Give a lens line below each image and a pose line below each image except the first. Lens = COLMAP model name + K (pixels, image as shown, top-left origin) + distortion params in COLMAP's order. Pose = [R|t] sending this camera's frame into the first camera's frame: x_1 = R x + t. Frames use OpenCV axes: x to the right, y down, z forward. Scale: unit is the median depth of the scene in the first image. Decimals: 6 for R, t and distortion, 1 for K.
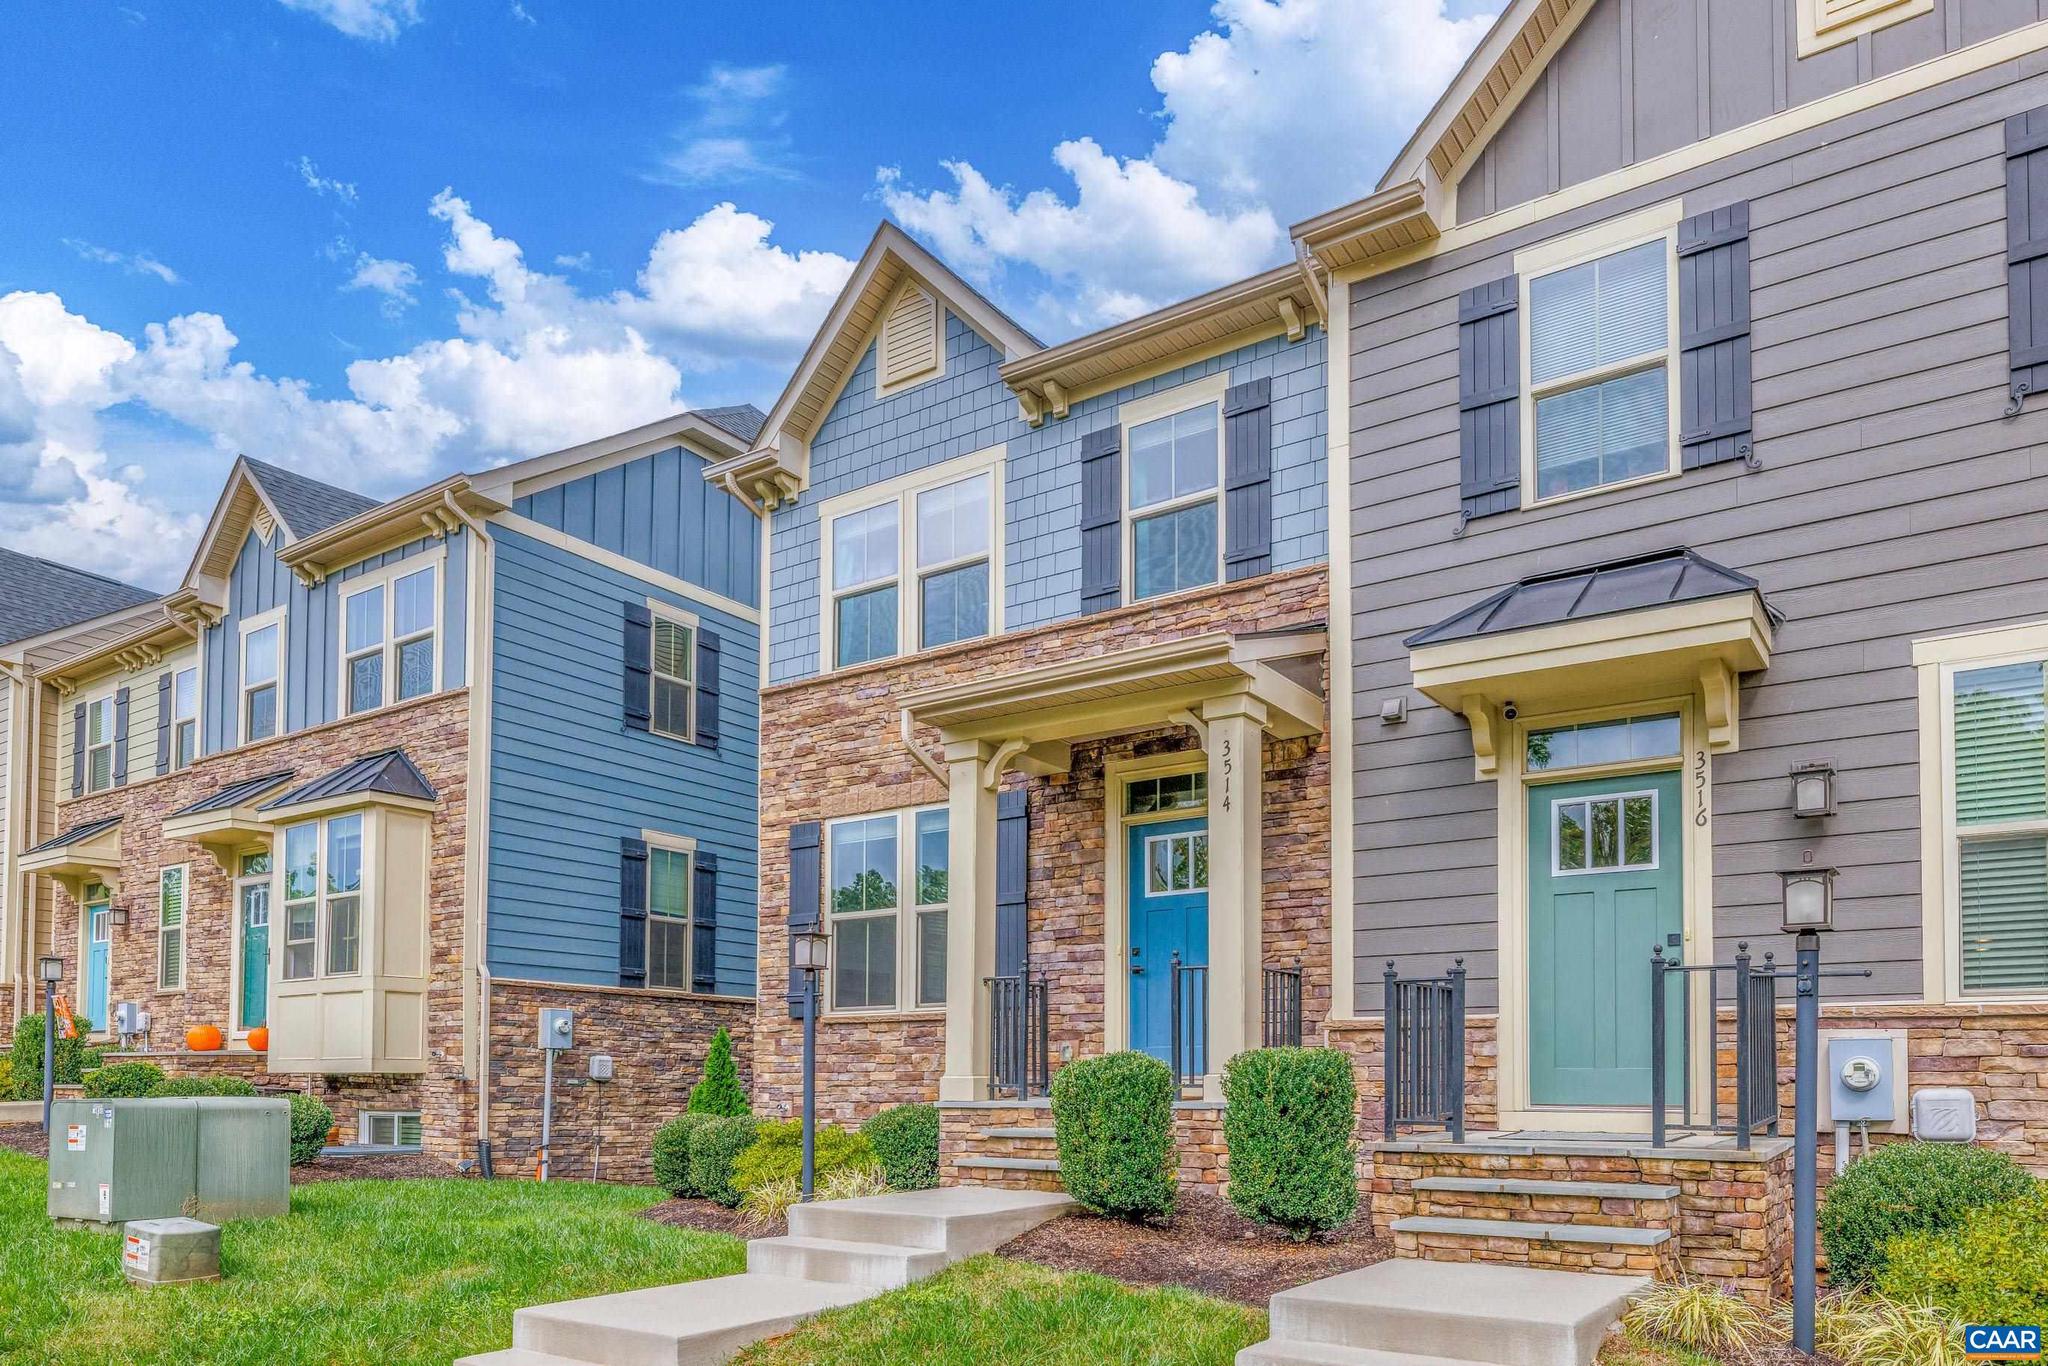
lens RADIAL K [[1247.9, 0, 1024.0], [0, 1247.9, 683.0], [0, 0, 1]] dist [-0.001362, 0.000708]
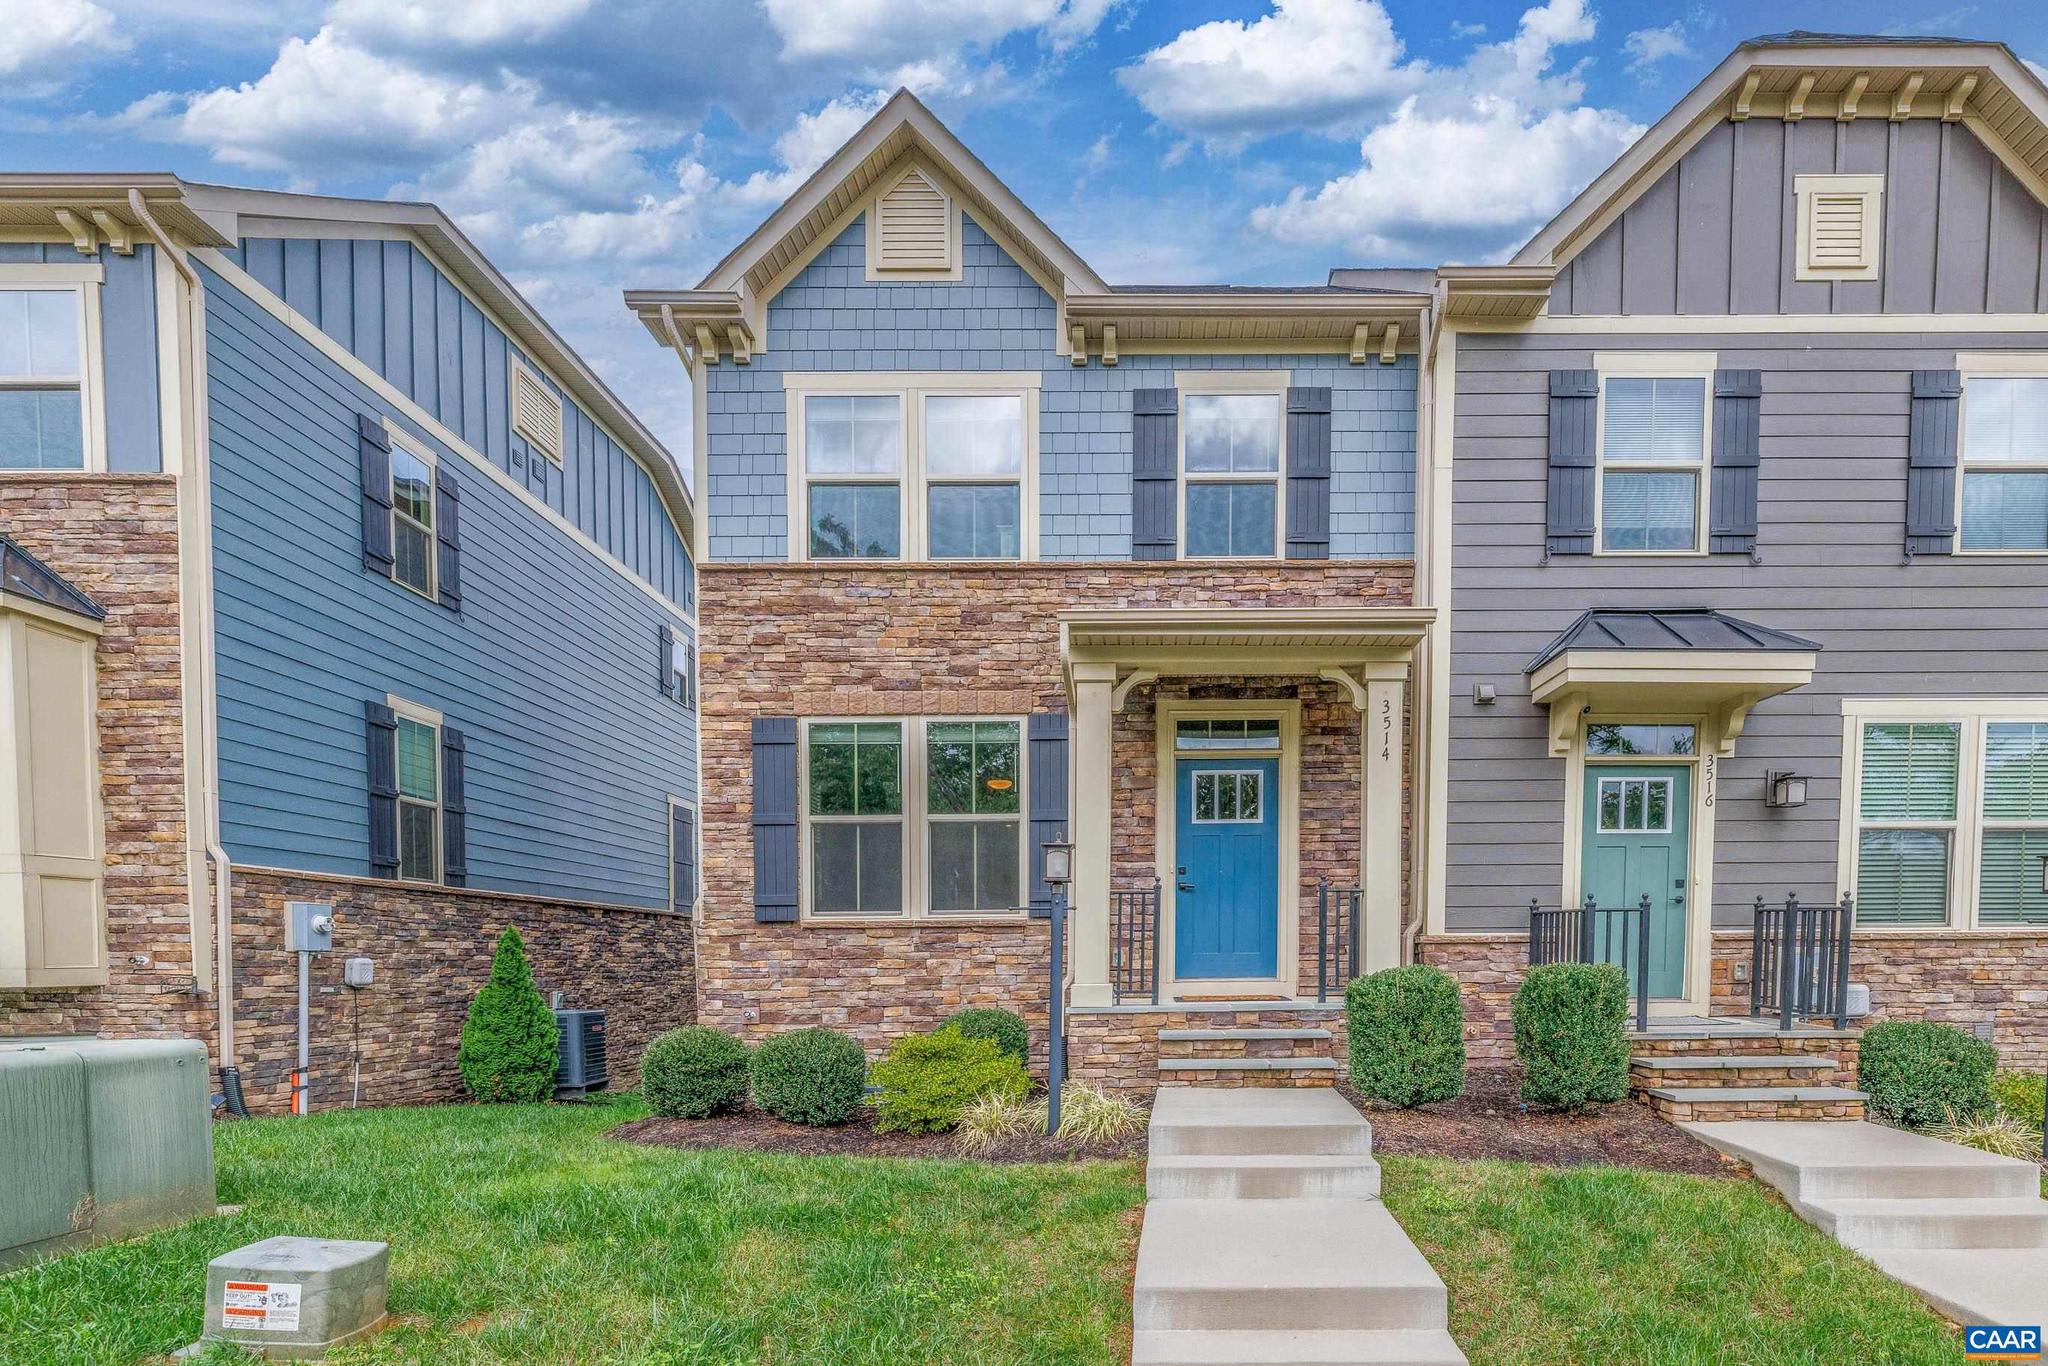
lens RADIAL K [[1024.6, 0, 1019.7], [0, 1024.6, 753.8], [0, 0, 1]] dist [0.002360, -0.000089]
pose [[0.832355, 0.095729, 0.545914, -0.486079], [-0.157998, 0.985084, 0.068159, 0.063860], [-0.531246, -0.142986, 0.835064, 0.285640]]
